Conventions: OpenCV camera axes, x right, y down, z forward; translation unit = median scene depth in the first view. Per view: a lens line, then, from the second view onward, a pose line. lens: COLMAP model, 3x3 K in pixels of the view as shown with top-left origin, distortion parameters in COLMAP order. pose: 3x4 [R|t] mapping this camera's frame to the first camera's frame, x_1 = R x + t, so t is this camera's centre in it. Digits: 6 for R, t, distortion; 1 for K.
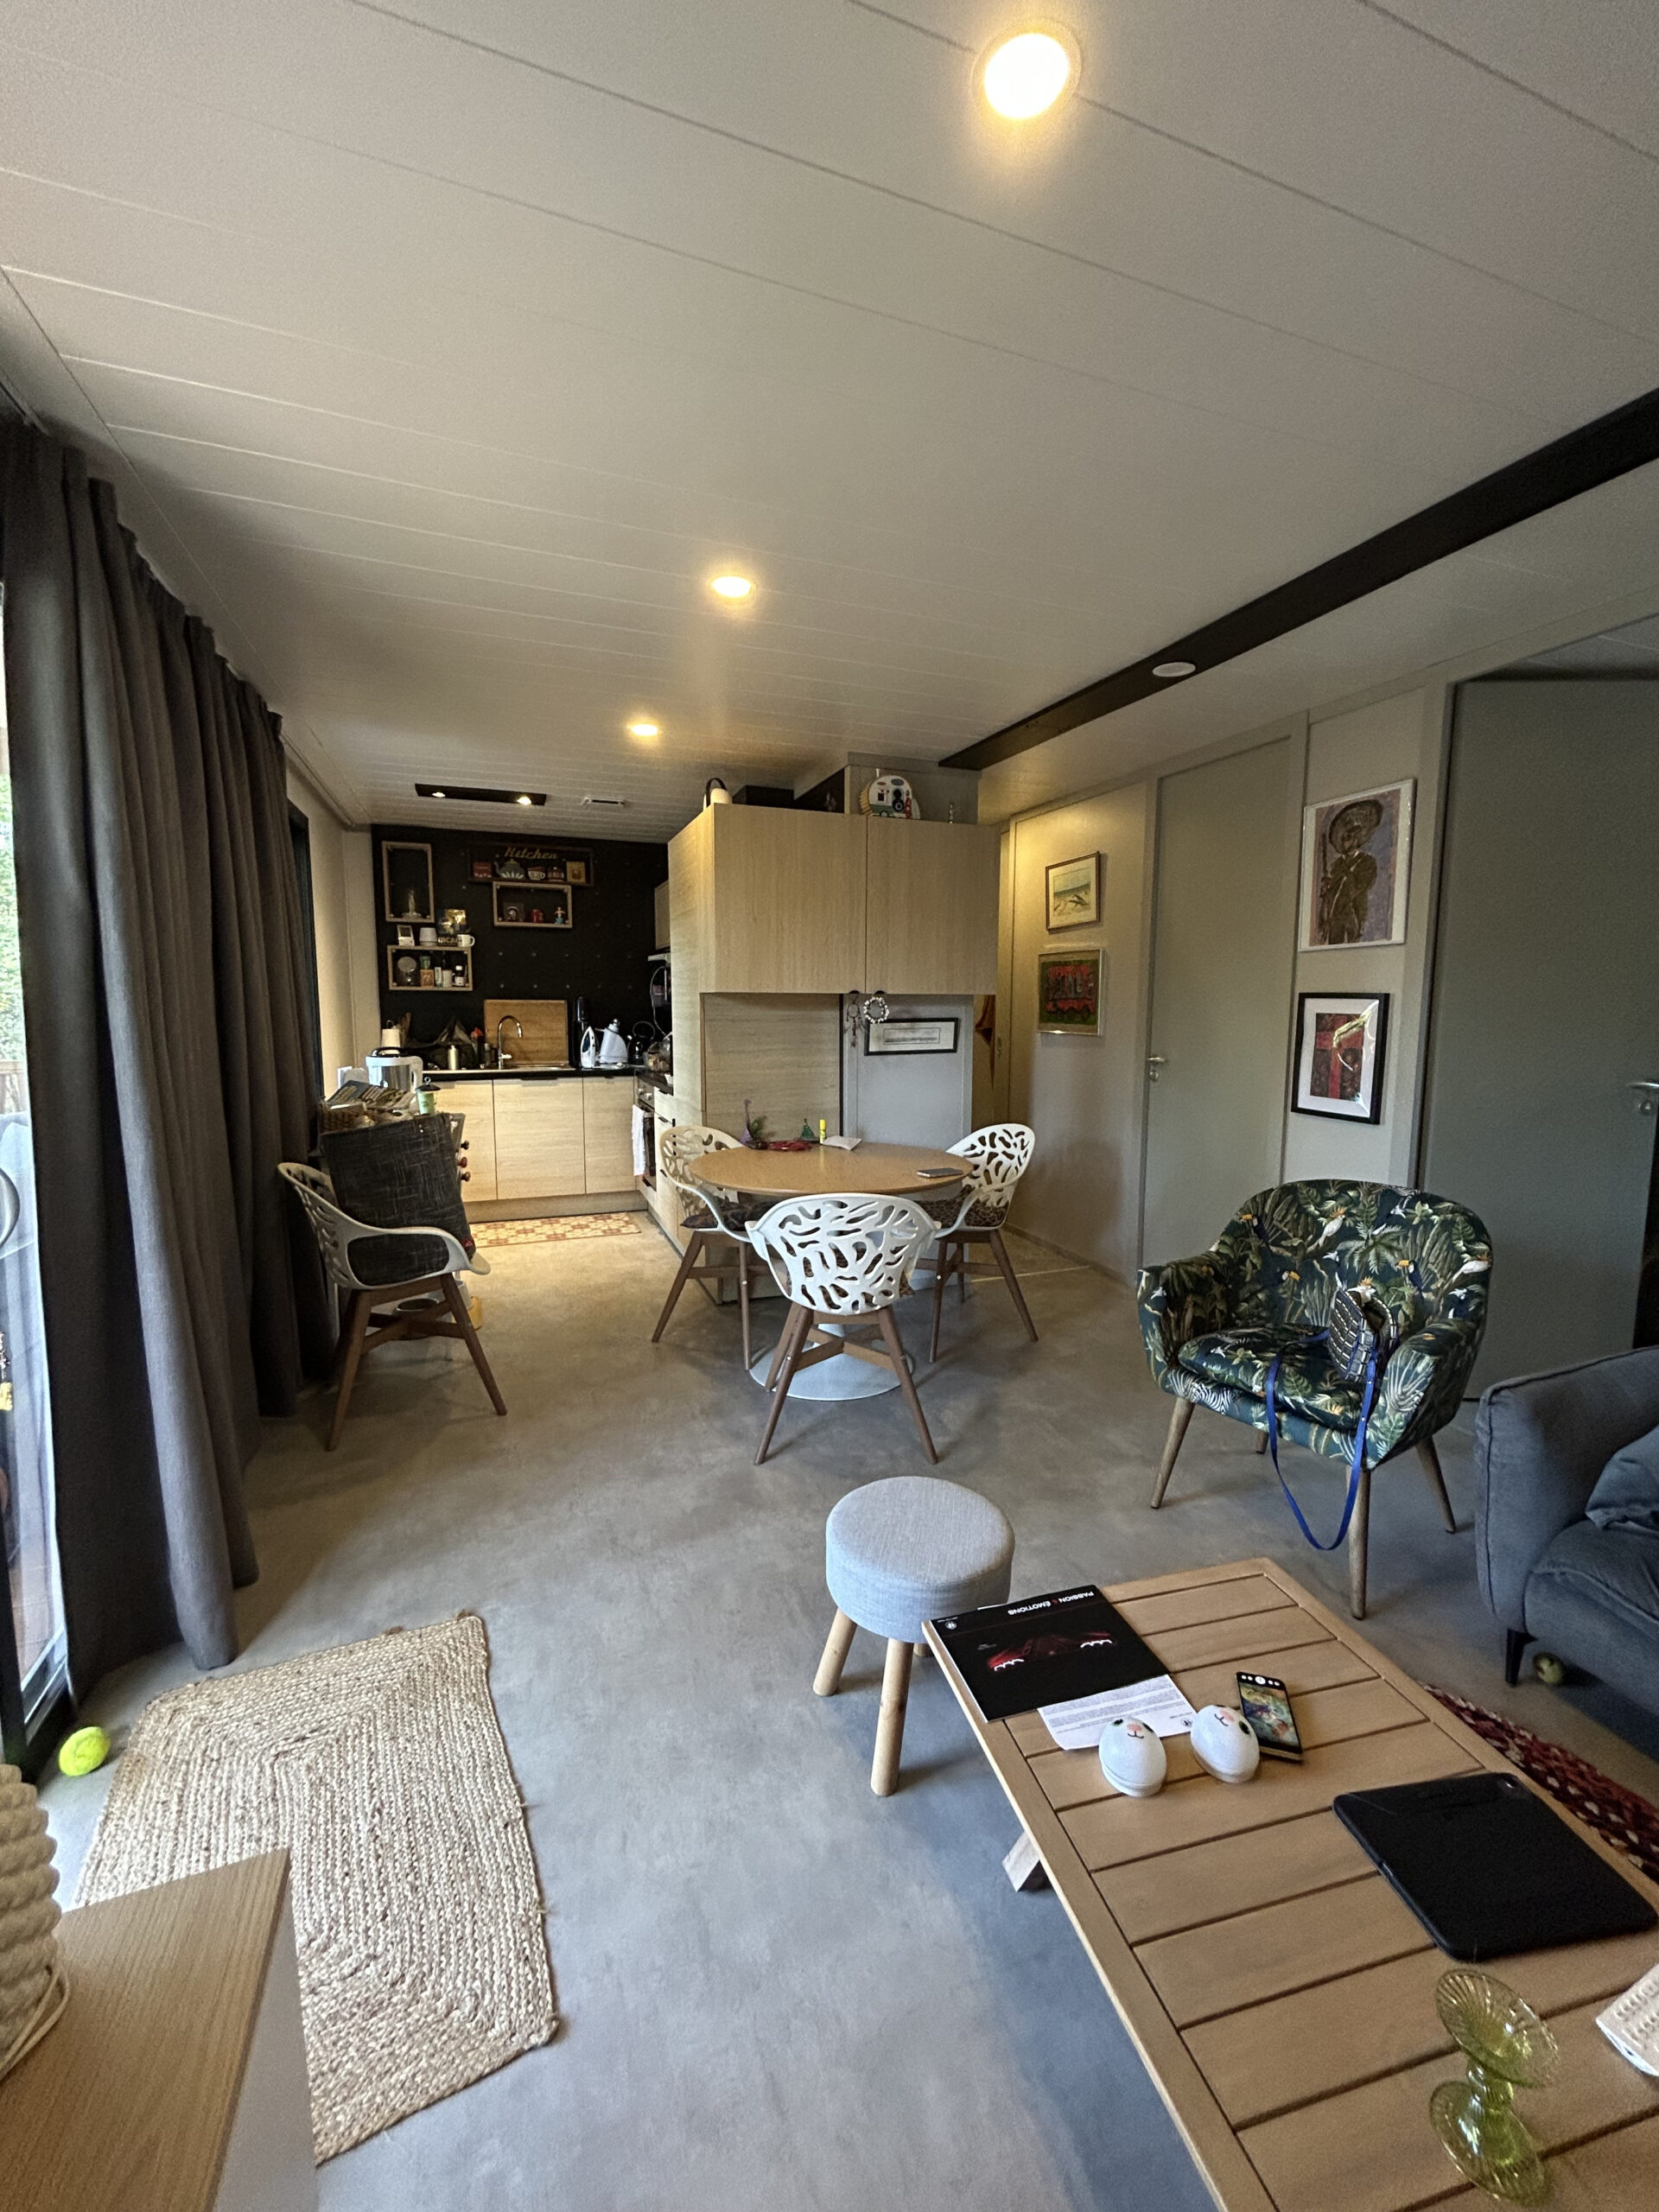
lens RADIAL K [[883.9, 0, 831.9], [0, 883.9, 1106.9], [0, 0, 1]] dist [-0.000280, -0.000170]
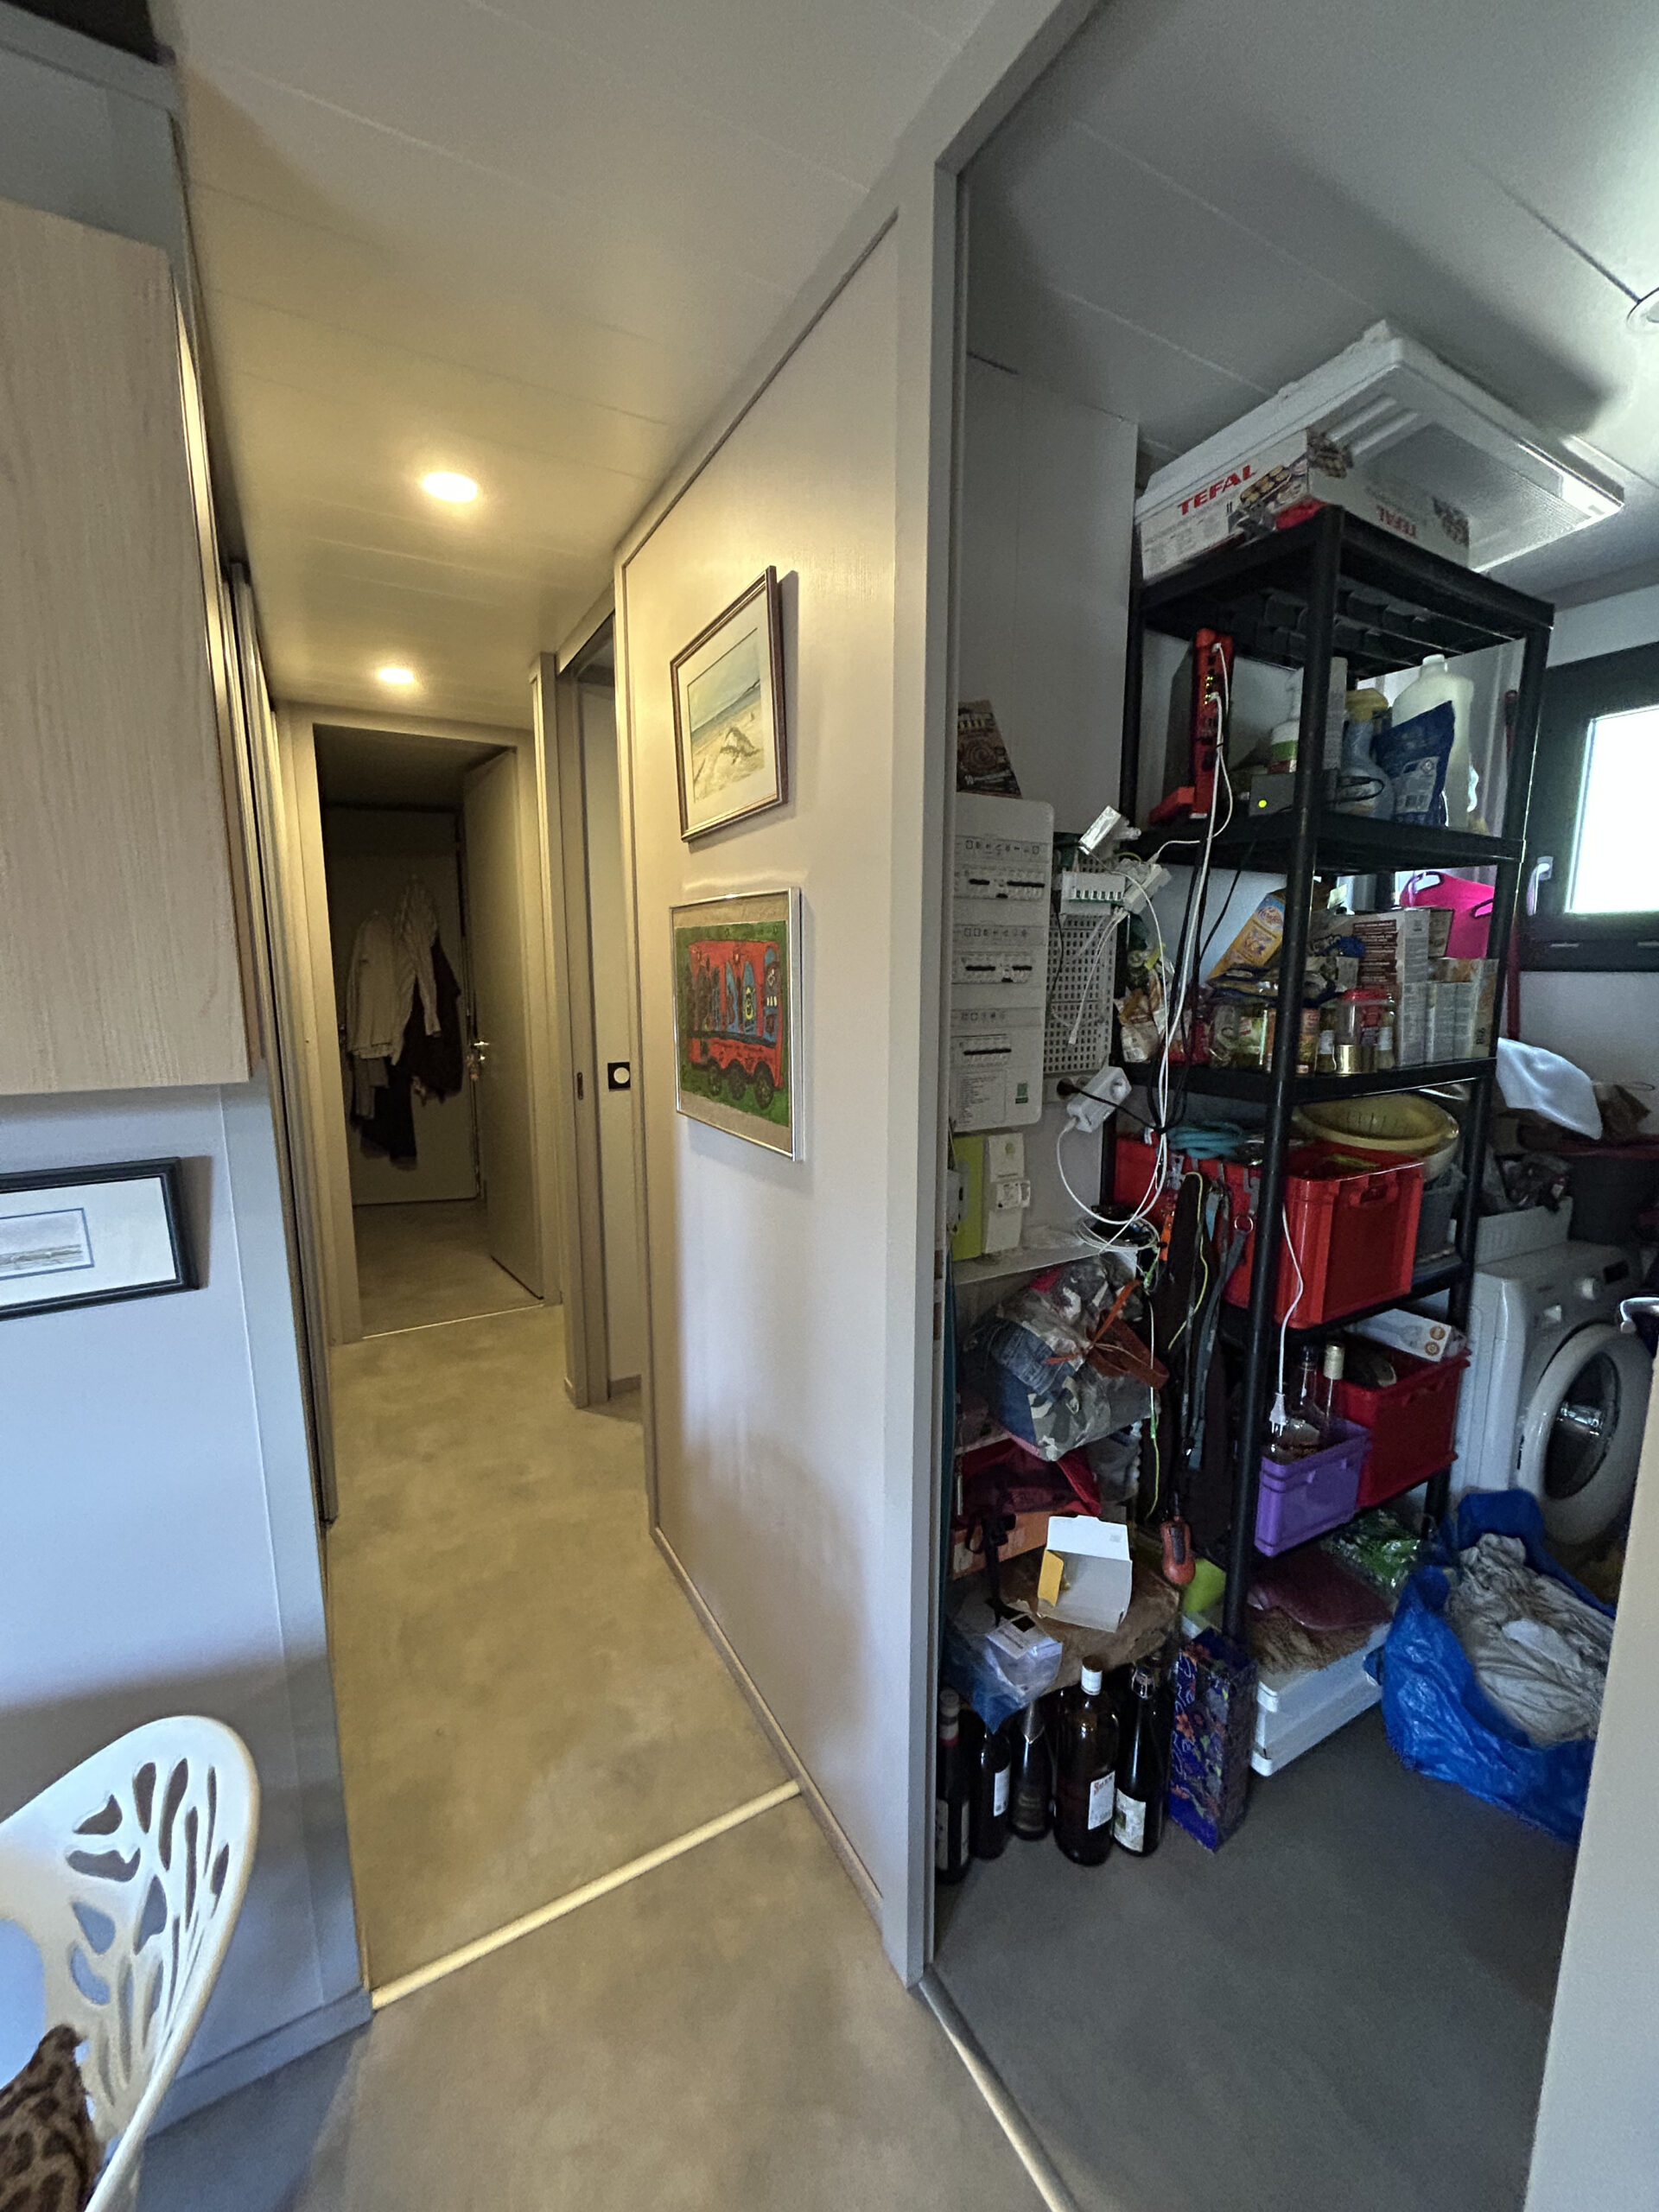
lens RADIAL K [[883.9, 0, 837.5], [0, 883.9, 1100.4], [0, 0, 1]] dist [-0.000280, -0.000170]
pose [[0.987844, -0.029084, 0.152702, 0.332099], [0.023247, 0.998934, 0.039870, -0.142339], [-0.153699, -0.035836, 0.987468, 0.840310]]
